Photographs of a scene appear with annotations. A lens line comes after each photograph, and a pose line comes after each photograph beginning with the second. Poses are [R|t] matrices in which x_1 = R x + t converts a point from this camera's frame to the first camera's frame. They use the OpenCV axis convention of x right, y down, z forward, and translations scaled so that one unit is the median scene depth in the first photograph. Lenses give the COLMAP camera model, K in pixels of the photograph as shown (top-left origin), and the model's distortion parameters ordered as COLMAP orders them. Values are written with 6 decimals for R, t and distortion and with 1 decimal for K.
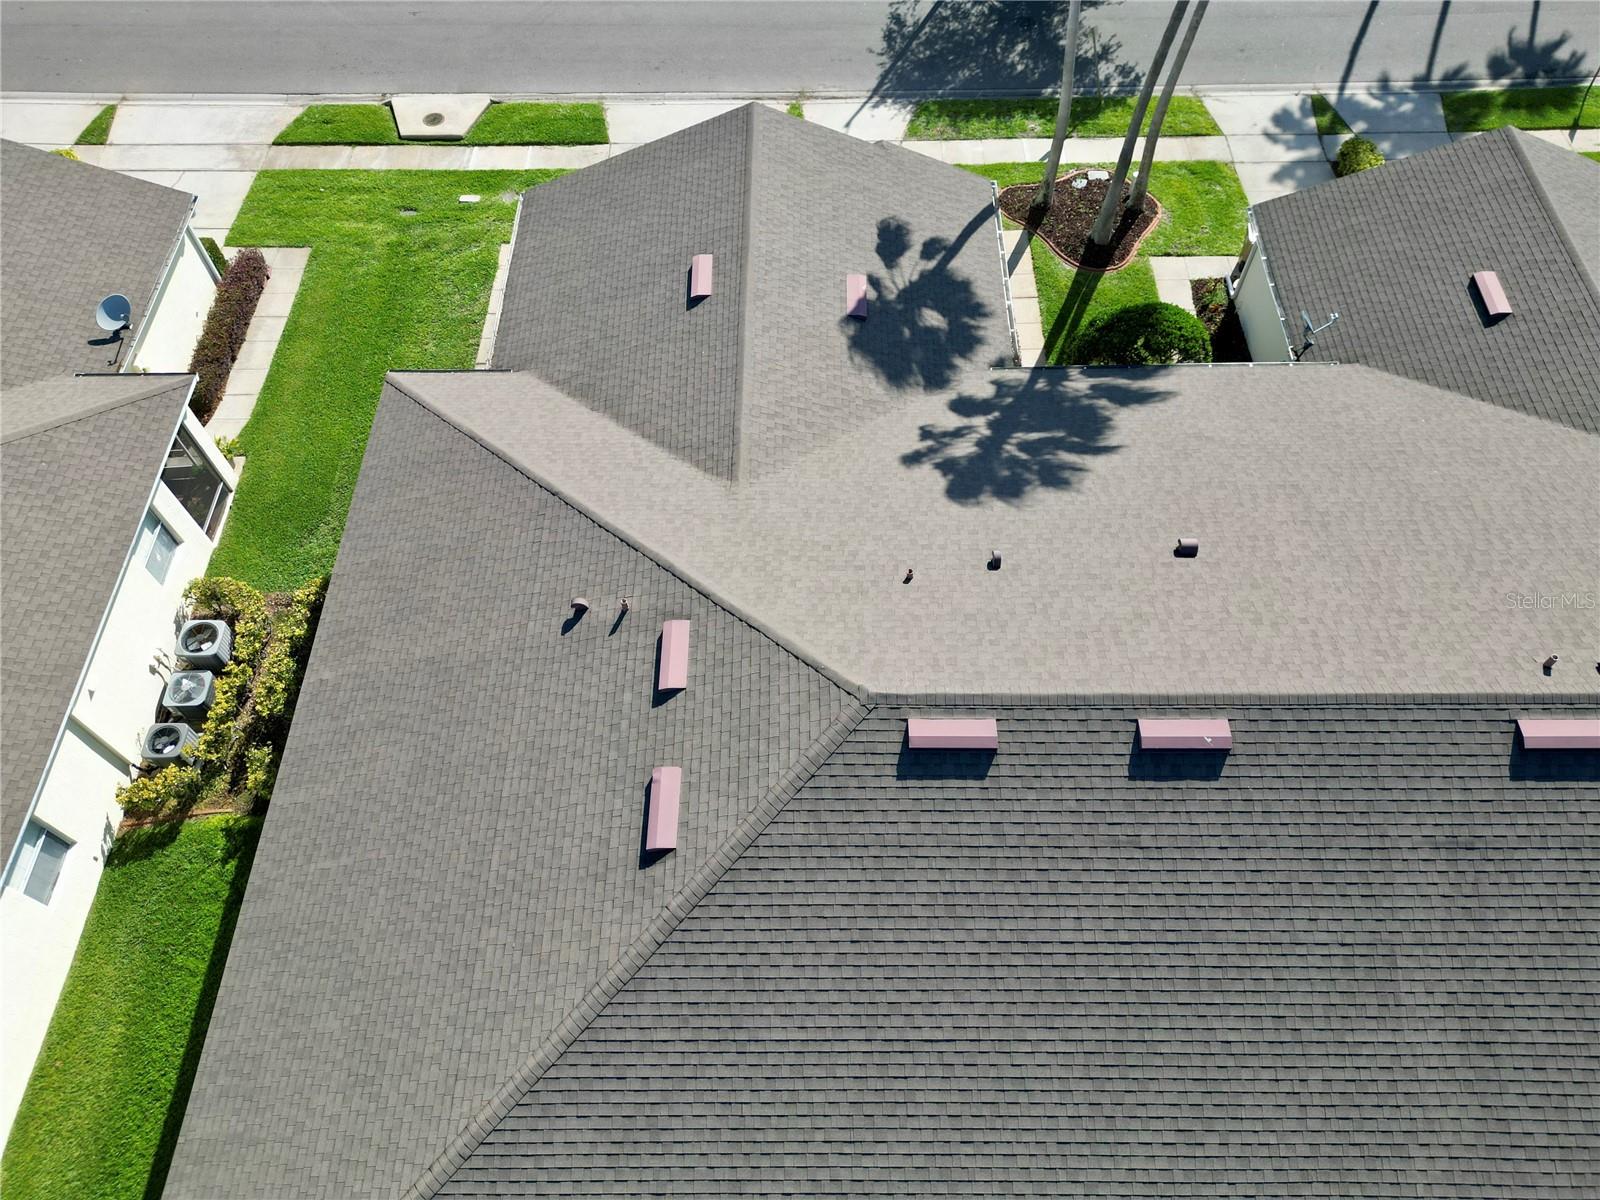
lens RADIAL K [[1138.0, 0, 818.3], [0, 1138.0, 598.7], [0, 0, 1]] dist [0.015277, 0.006859]
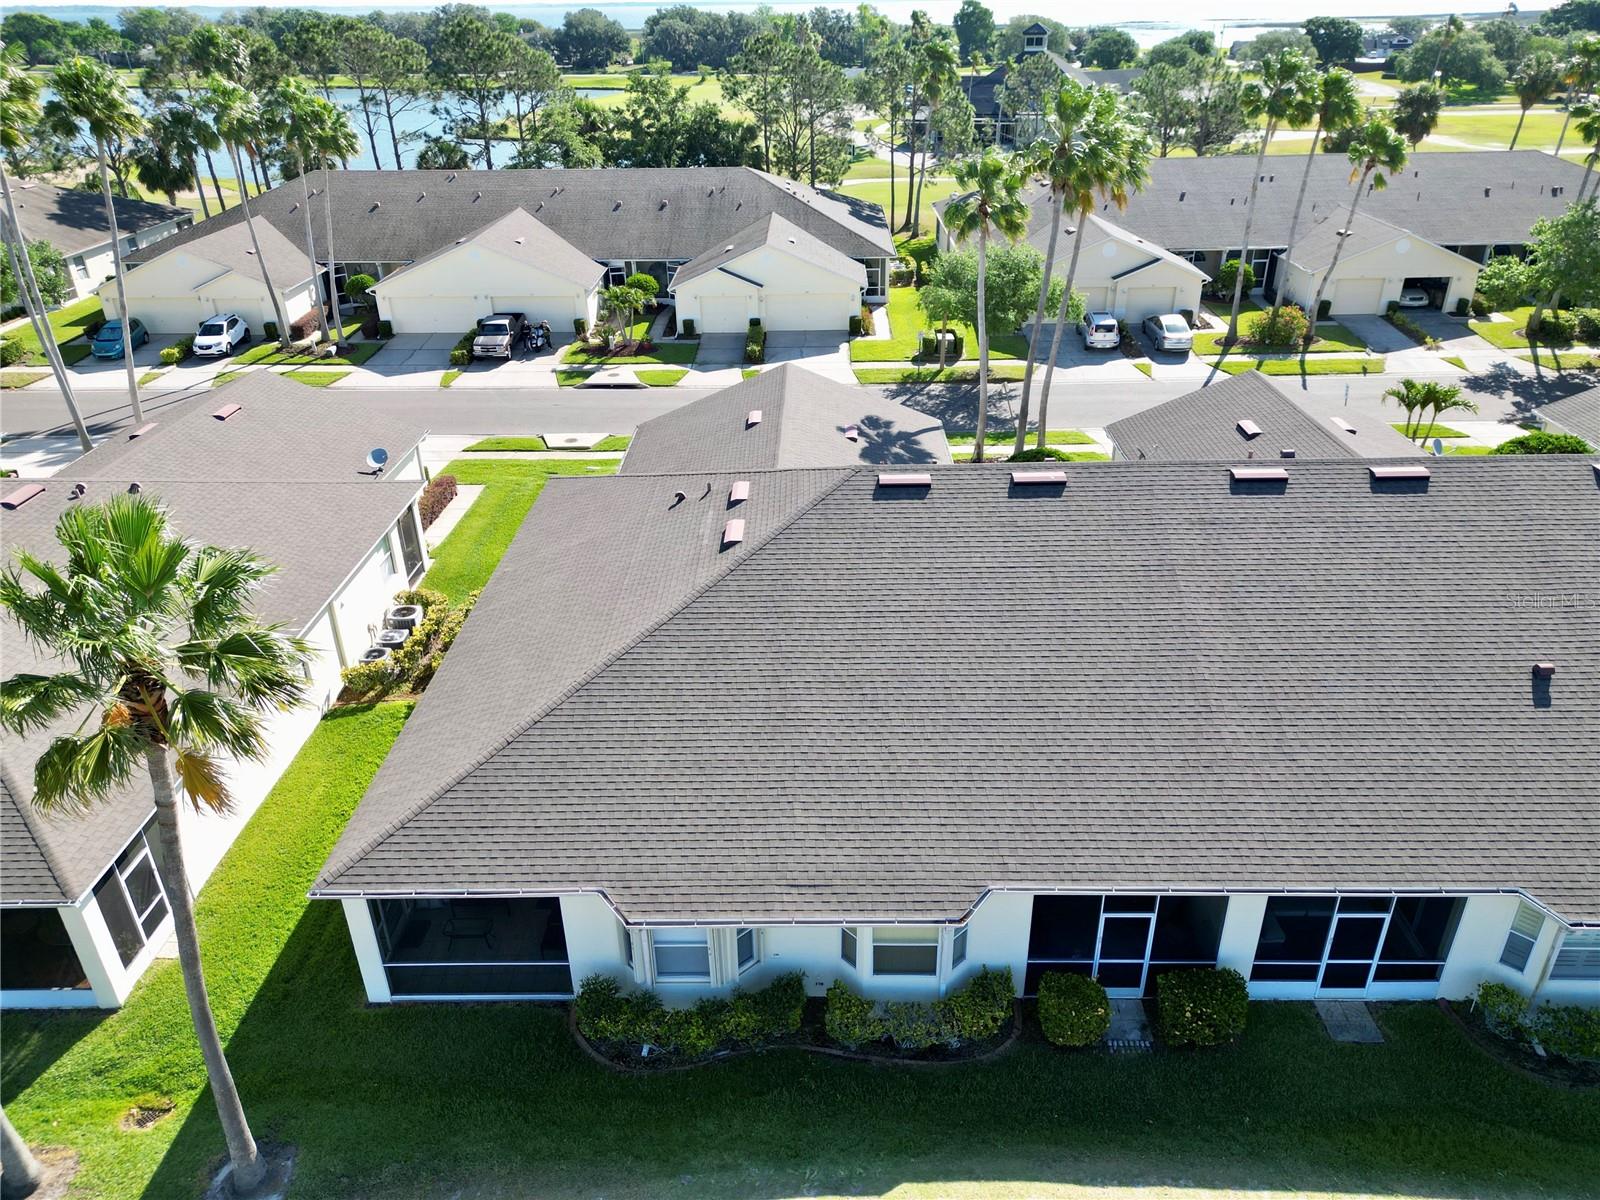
lens RADIAL K [[1121.0, 0, 804.4], [0, 1121.0, 598.9], [0, 0, 1]] dist [0.073609, -0.070409]
pose [[0.999864, -0.001852, -0.016398, -0.005894], [-0.006606, 0.865668, -0.500576, 1.184098], [0.015122, 0.500616, 0.865537, -0.407357]]
